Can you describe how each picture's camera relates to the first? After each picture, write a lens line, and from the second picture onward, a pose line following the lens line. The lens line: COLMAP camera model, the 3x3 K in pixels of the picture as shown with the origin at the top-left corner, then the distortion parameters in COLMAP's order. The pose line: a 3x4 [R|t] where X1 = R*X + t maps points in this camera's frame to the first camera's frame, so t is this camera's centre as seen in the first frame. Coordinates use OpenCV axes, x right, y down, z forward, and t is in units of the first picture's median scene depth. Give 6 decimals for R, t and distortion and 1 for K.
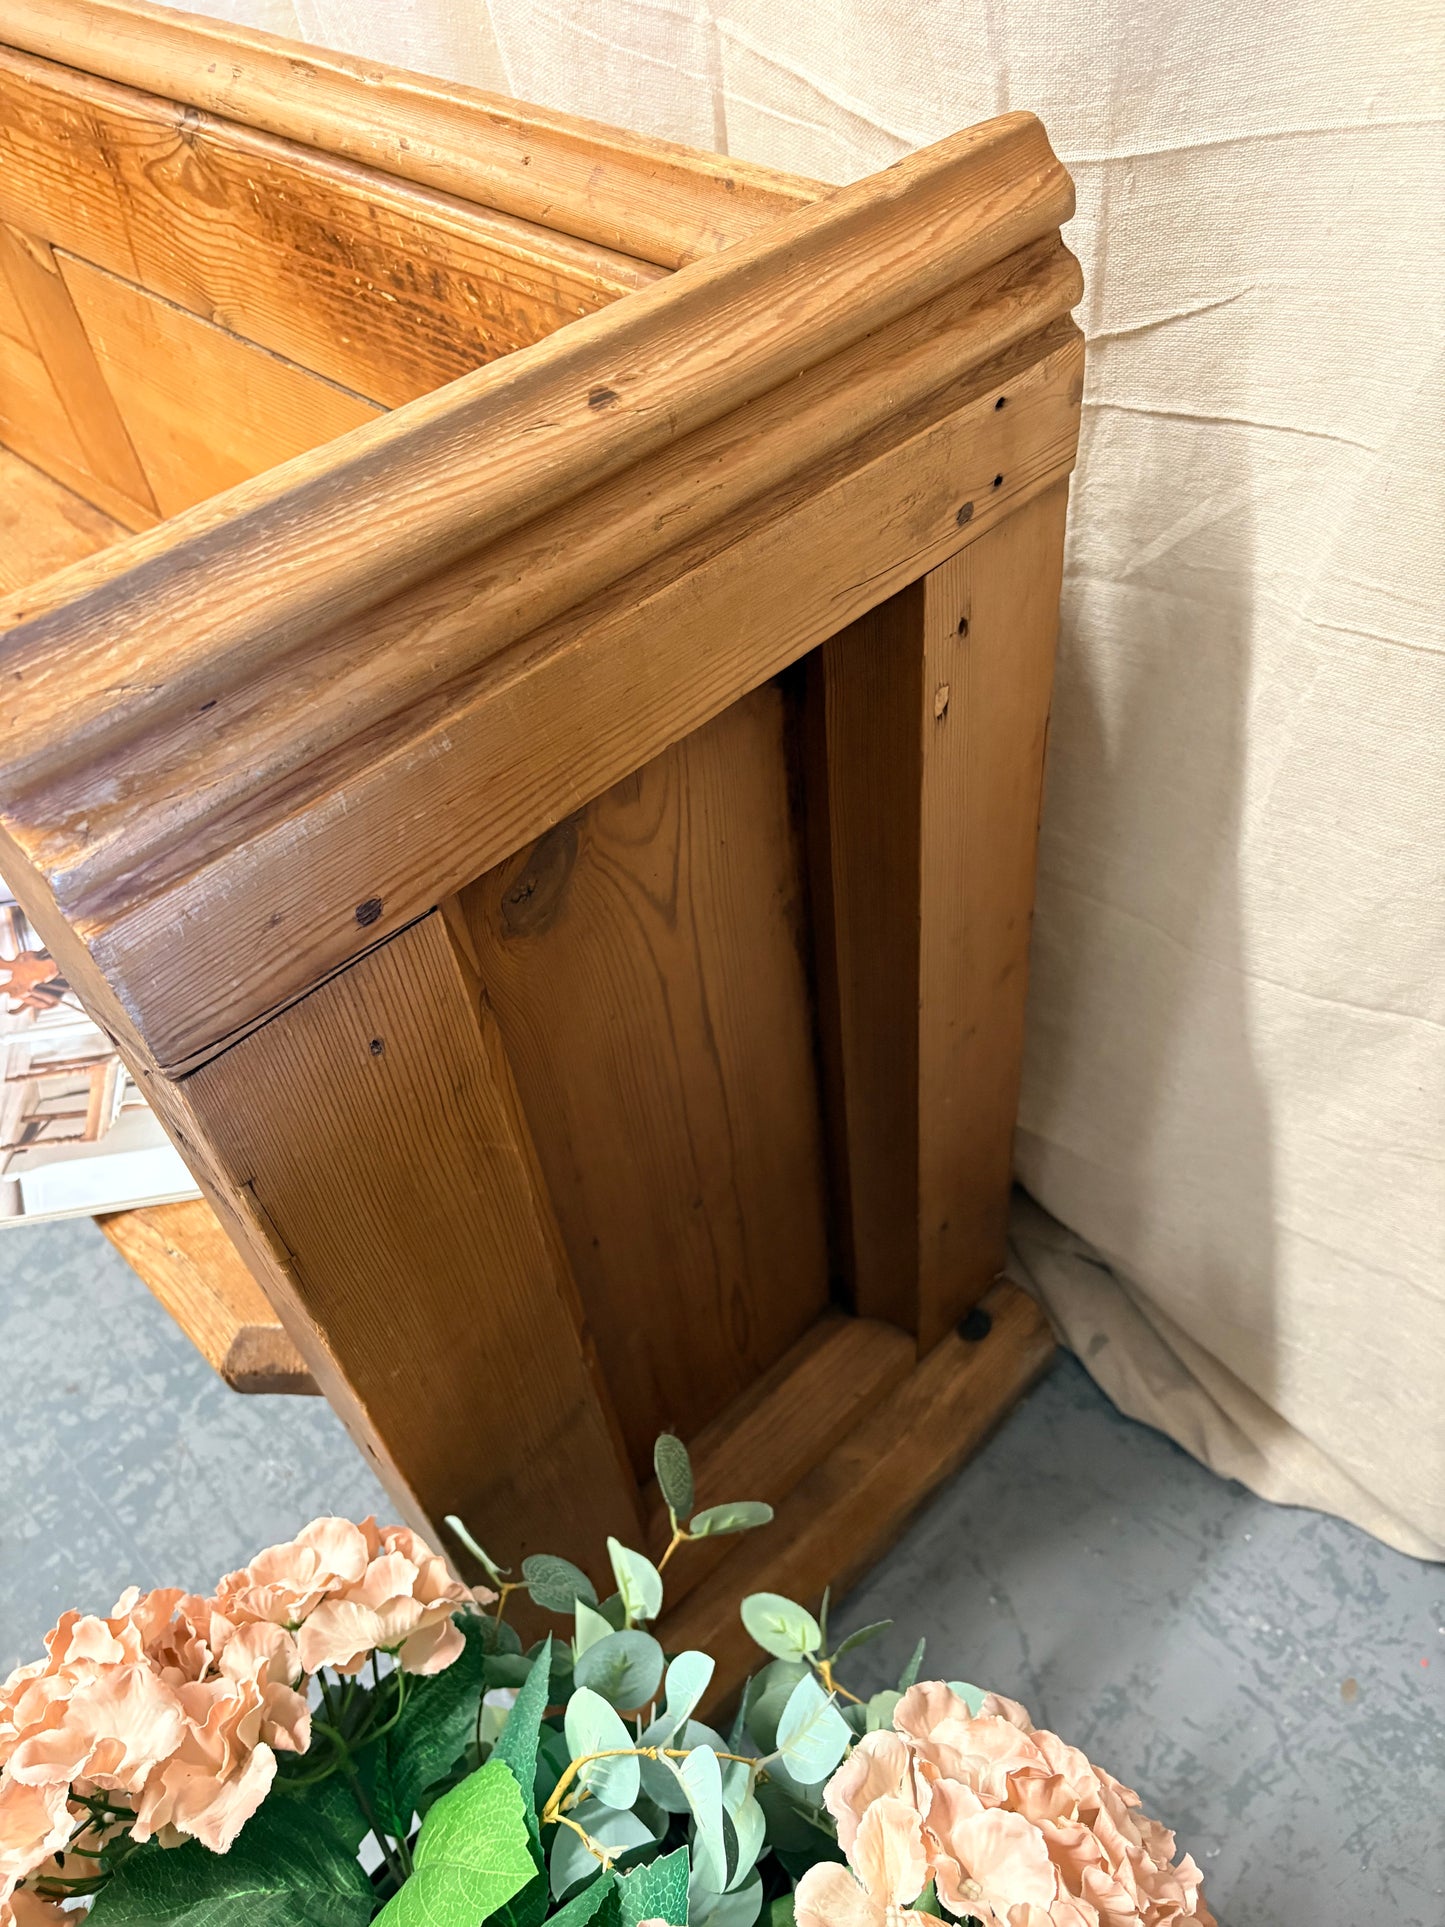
lens RADIAL K [[1457.0, 0, 692.8], [0, 1457.0, 967.5], [0, 0, 1]] dist [0.035942, -0.045349]
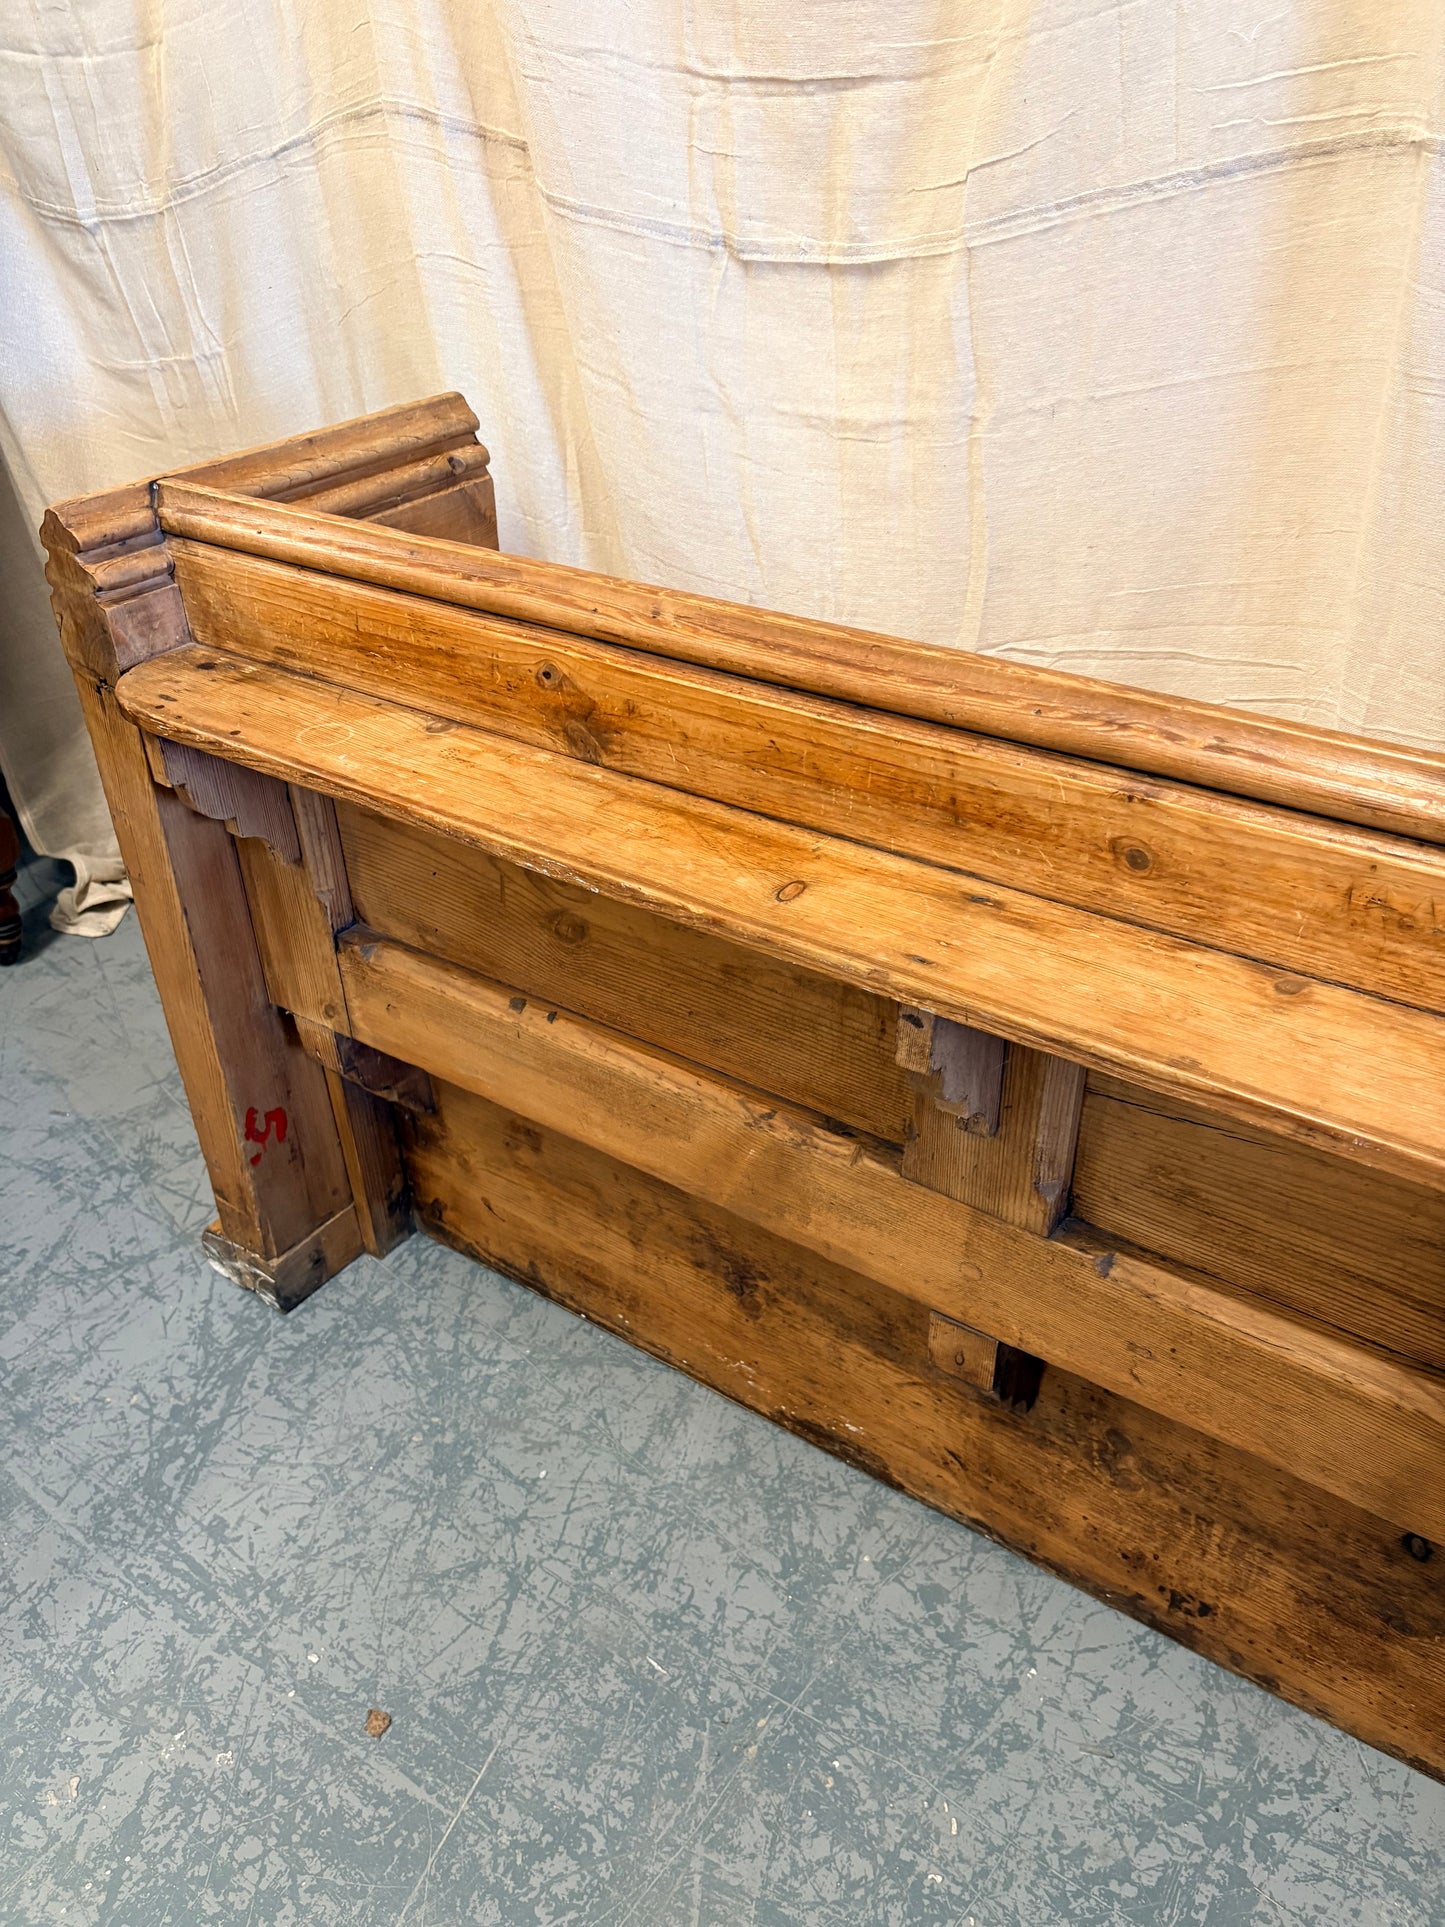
lens RADIAL K [[1457.0, 0, 717.8], [0, 1457.0, 966.7], [0, 0, 1]] dist [0.035942, -0.045349]
pose [[0.980881, -0.041208, 0.190194, -1.156439], [0.088130, 0.965423, -0.245339, -0.065371], [-0.173508, 0.257410, 0.950597, 0.033029]]
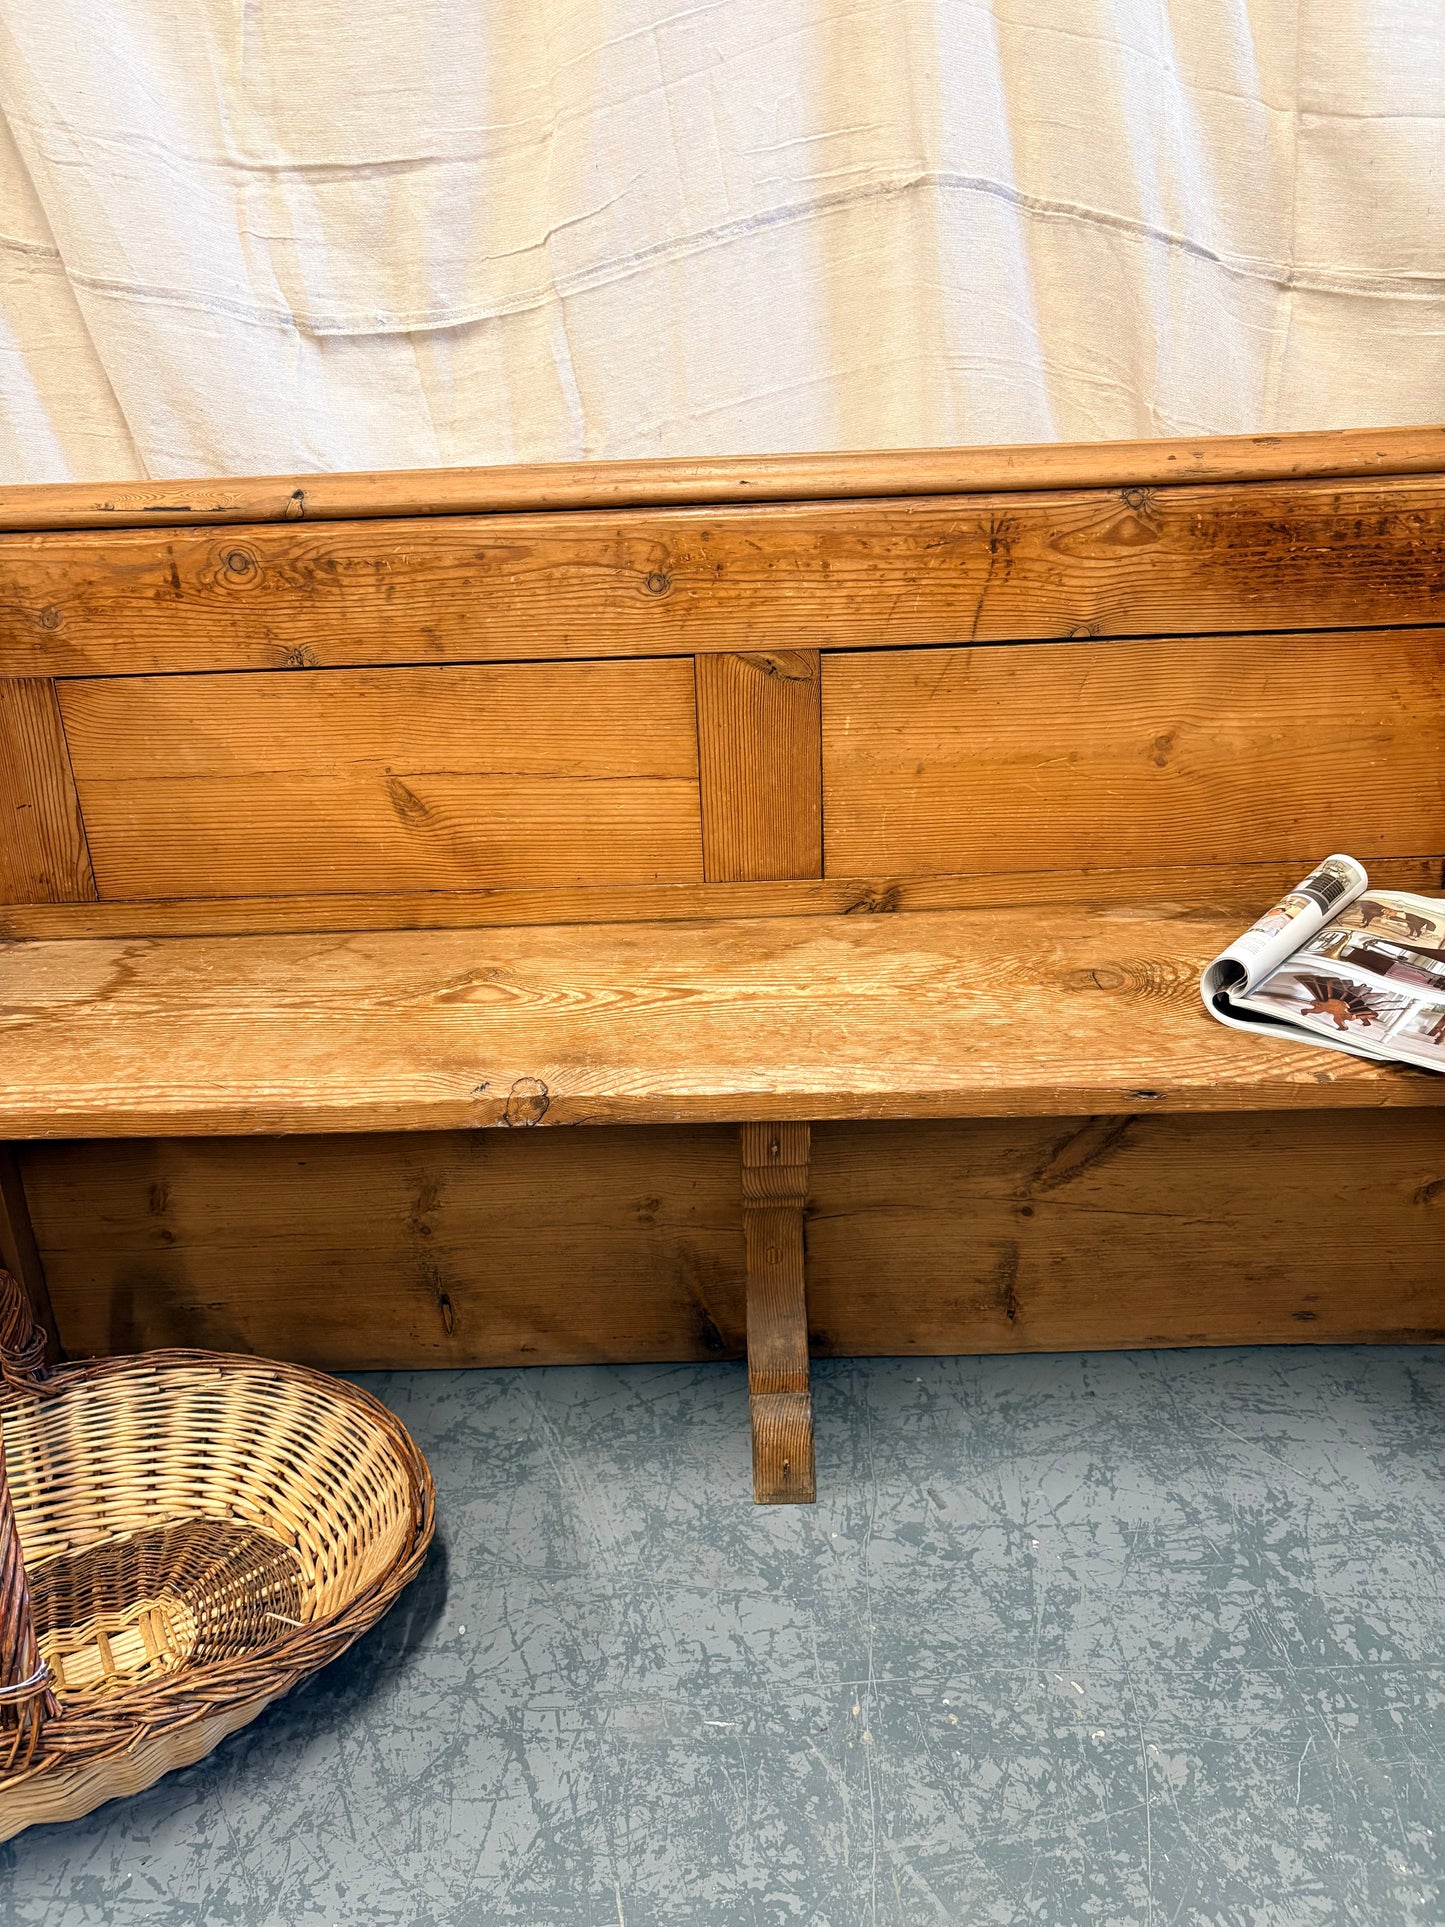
lens RADIAL K [[1457.0, 0, 720.4], [0, 1457.0, 959.5], [0, 0, 1]] dist [0.035942, -0.045349]
pose [[0.709844, -0.189948, 0.678263, -1.709636], [0.498780, 0.815476, -0.293630, 0.077671], [-0.497333, 0.546735, 0.673603, 0.392470]]
